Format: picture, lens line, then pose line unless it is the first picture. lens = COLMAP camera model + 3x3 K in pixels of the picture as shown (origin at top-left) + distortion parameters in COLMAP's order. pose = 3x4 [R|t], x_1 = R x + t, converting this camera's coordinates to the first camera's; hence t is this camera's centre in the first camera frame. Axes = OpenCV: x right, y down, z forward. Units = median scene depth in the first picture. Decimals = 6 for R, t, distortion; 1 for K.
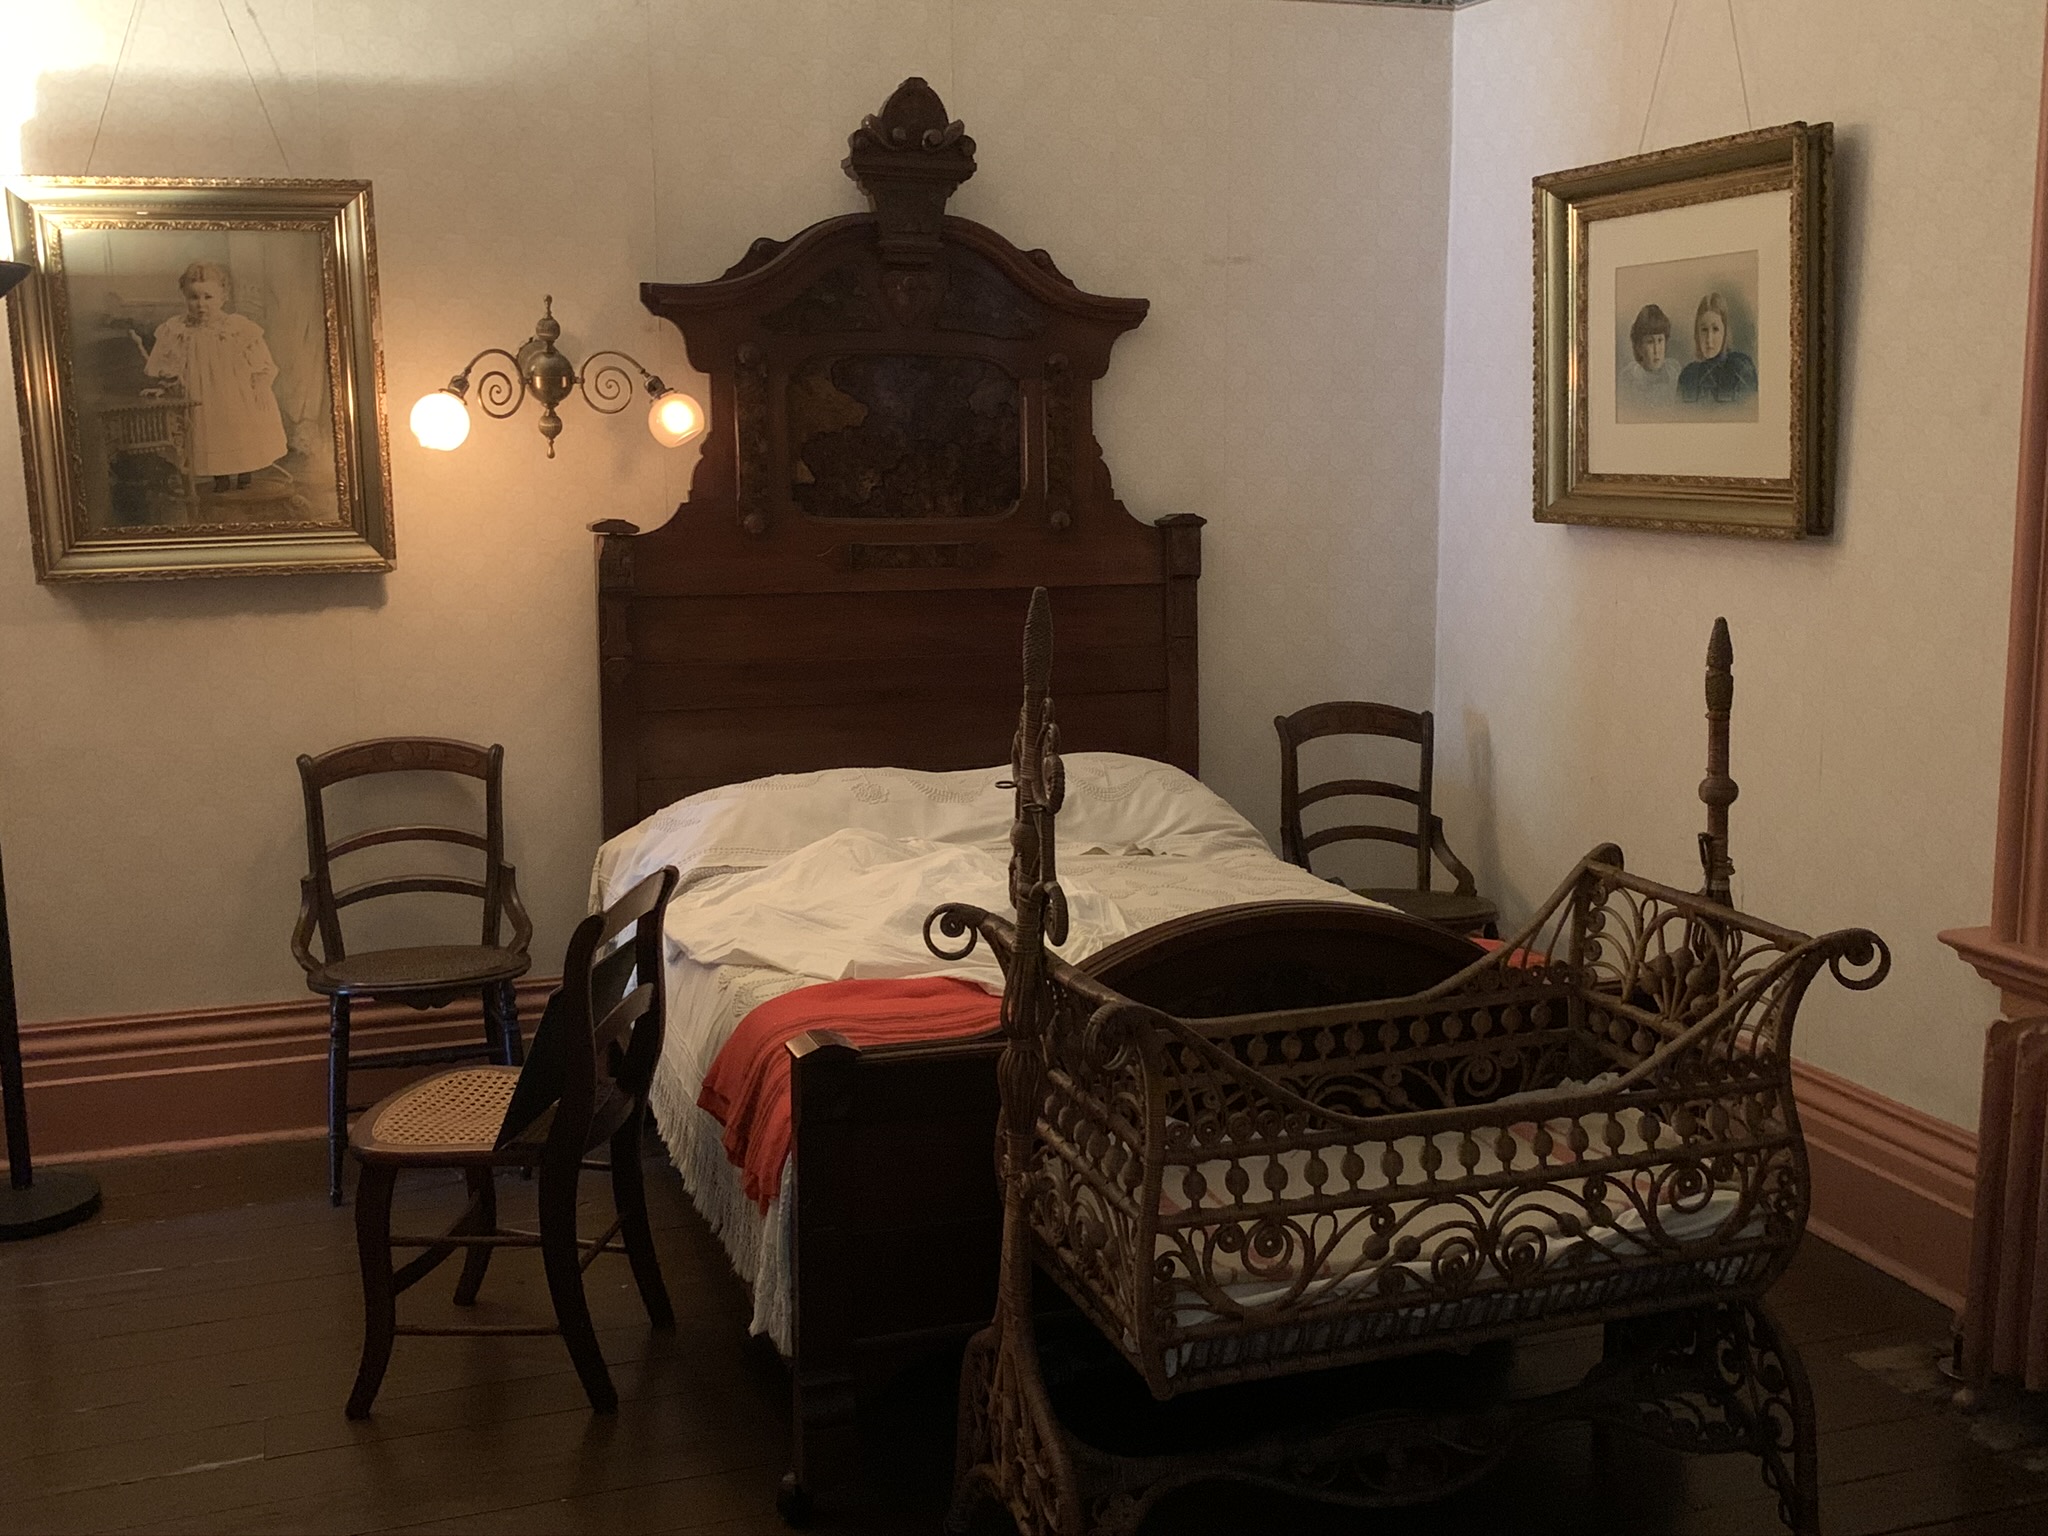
lens RADIAL K [[2061.9, 0, 981.1], [0, 2061.9, 720.9], [0, 0, 1]] dist [0.078918, -0.151956]
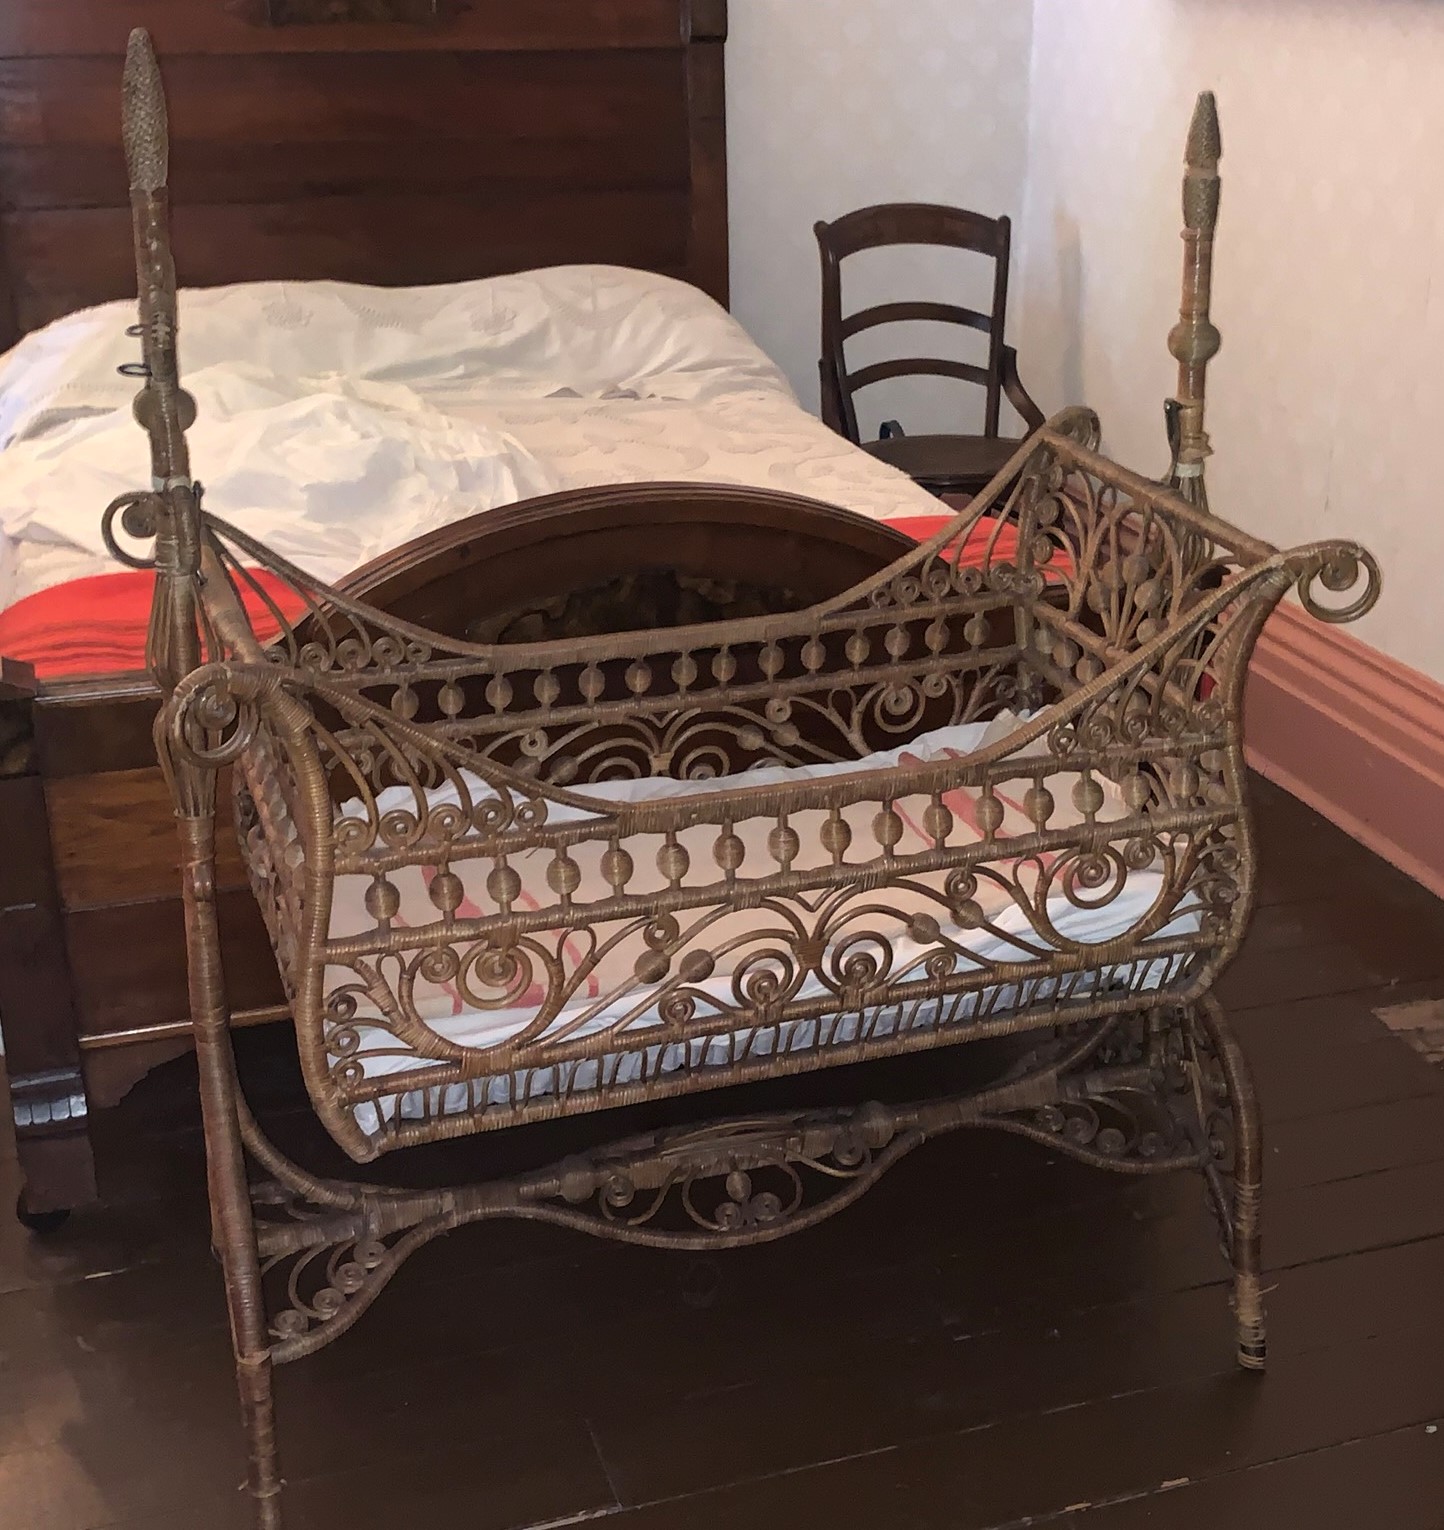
lens RADIAL K [[2163.9, 0, 722.0], [0, 2163.9, 765.0], [0, 0, 1]] dist [0.236131, -0.751038]
pose [[0.999683, 0.003127, 0.025000, 0.190888], [-0.009111, 0.969986, 0.242991, -0.008499], [-0.023490, -0.243142, 0.969706, 0.247798]]
